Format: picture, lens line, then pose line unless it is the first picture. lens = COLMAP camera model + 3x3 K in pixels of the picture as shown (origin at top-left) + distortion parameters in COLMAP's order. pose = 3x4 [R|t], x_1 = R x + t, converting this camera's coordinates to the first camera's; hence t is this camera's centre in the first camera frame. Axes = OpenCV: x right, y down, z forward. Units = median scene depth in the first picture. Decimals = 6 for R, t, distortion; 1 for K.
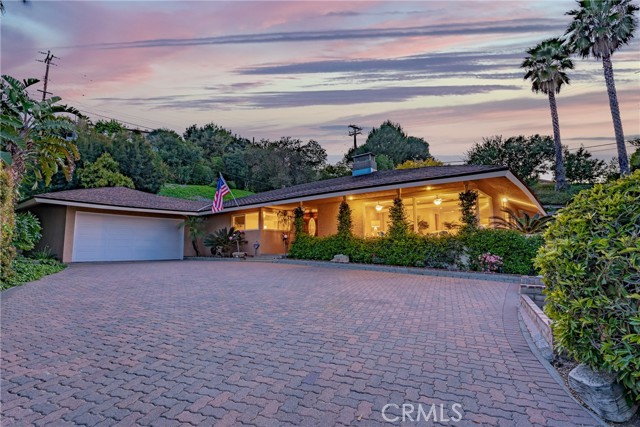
lens RADIAL K [[327.5, 0, 320.0], [0, 327.5, 213.5], [0, 0, 1]] dist [0.000085, 0.000558]
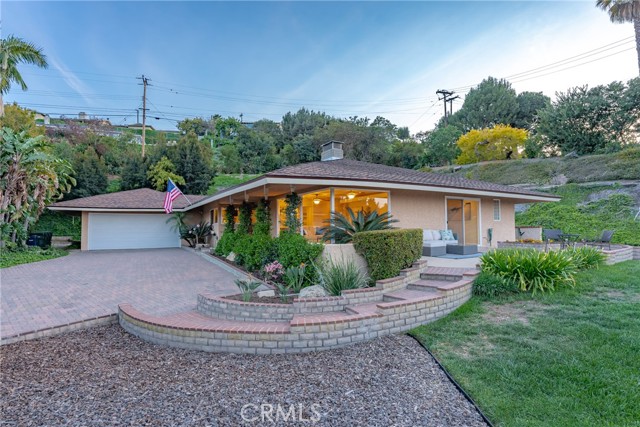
lens RADIAL K [[331.9, 0, 318.2], [0, 331.9, 217.3], [0, 0, 1]] dist [0.000799, -0.000150]
pose [[0.919530, -0.009078, -0.392916, 0.358833], [0.042109, 0.996254, 0.075528, -0.028361], [0.390758, -0.085996, 0.916467, 0.062498]]
